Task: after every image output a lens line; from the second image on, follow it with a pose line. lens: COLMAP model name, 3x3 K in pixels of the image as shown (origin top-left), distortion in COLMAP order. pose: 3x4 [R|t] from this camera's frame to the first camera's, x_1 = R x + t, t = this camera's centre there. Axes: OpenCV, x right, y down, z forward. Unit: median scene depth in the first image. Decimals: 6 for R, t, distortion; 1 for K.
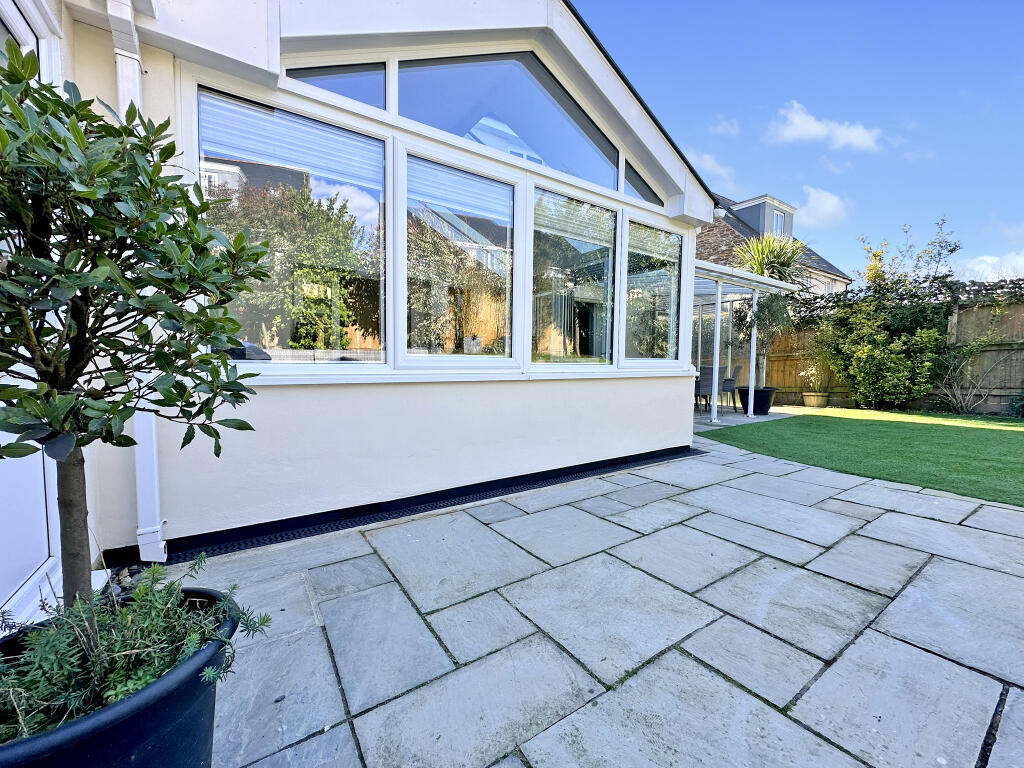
lens RADIAL K [[409.1, 0, 511.4], [0, 409.1, 385.9], [0, 0, 1]] dist [0.000709, -0.000057]
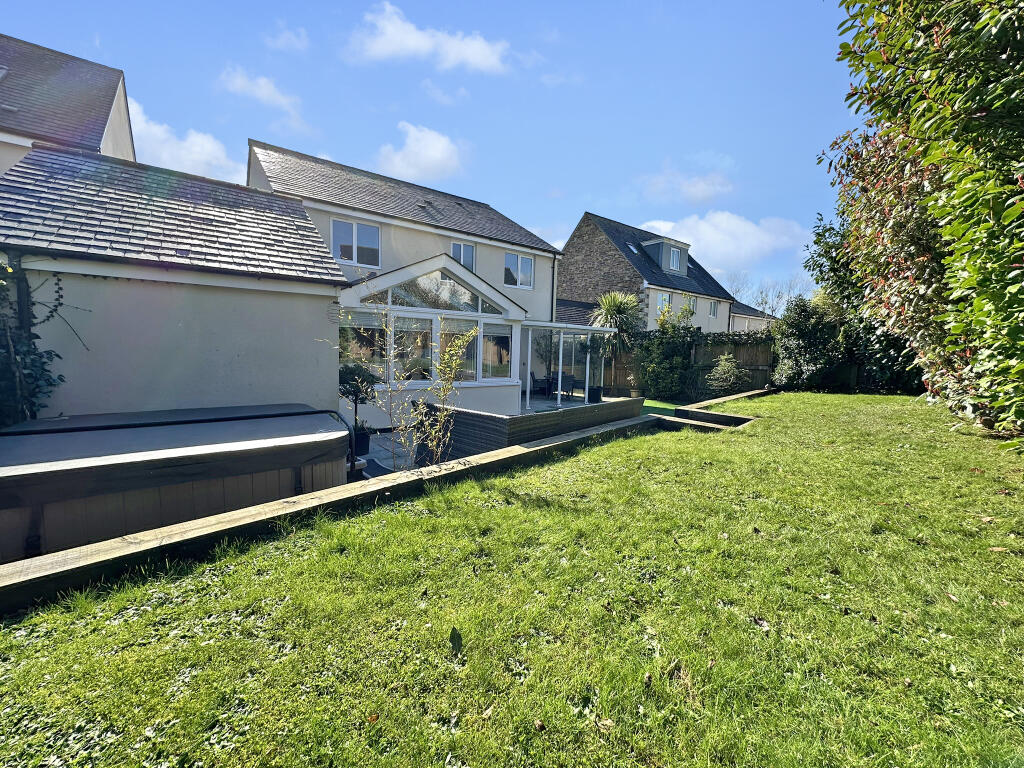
lens RADIAL K [[409.1, 0, 512.6], [0, 409.1, 385.4], [0, 0, 1]] dist [0.000709, -0.000057]
pose [[0.999099, 0.014339, 0.039951, 0.192005], [-0.016024, 0.998981, 0.042186, -0.072441], [-0.039305, -0.042788, 0.998311, -0.779213]]
